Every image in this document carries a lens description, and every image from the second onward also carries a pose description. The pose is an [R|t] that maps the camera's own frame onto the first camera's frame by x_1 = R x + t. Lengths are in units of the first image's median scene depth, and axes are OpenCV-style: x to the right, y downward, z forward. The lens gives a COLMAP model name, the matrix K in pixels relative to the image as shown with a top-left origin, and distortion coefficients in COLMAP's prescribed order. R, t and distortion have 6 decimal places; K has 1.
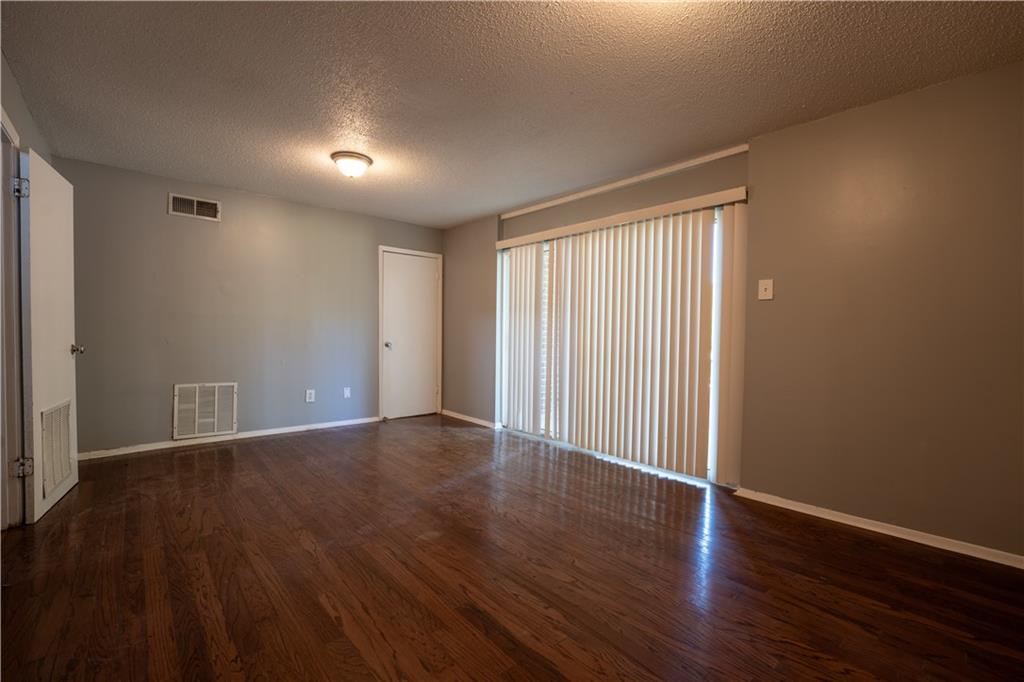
lens RADIAL K [[439.1, 0, 511.7], [0, 439.1, 337.2], [0, 0, 1]] dist [-0.026089, 0.005516]
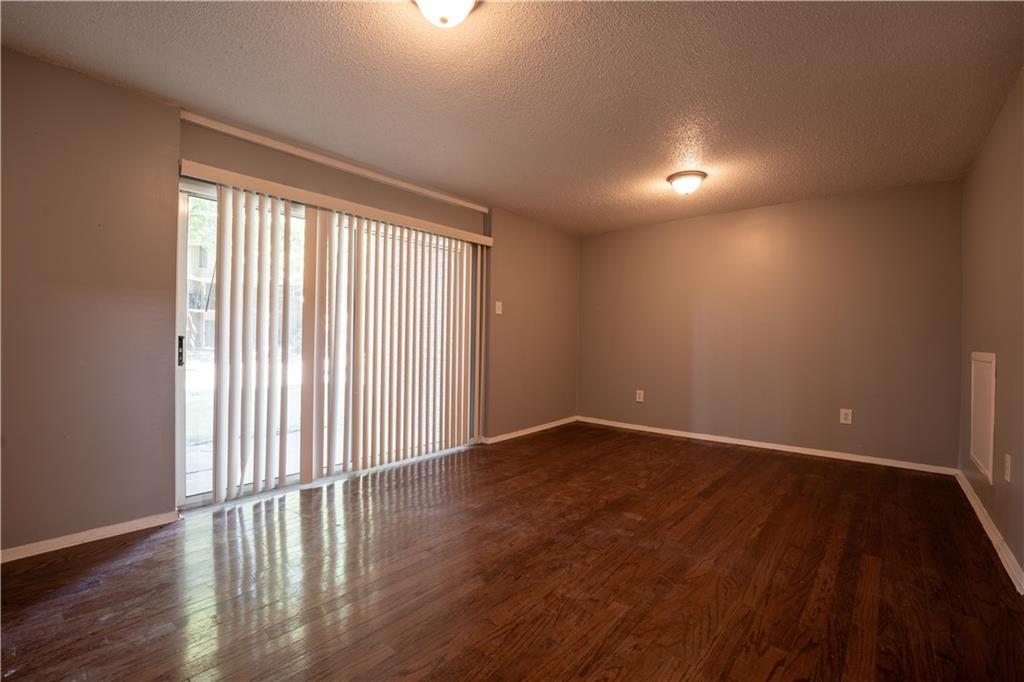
lens RADIAL K [[439.1, 0, 511.7], [0, 439.1, 337.2], [0, 0, 1]] dist [-0.026089, 0.005516]
pose [[-0.128962, -0.015545, 0.991528, -1.439992], [-0.001604, 0.999879, 0.015467, -0.038985], [-0.991648, 0.000404, -0.128971, 1.649914]]
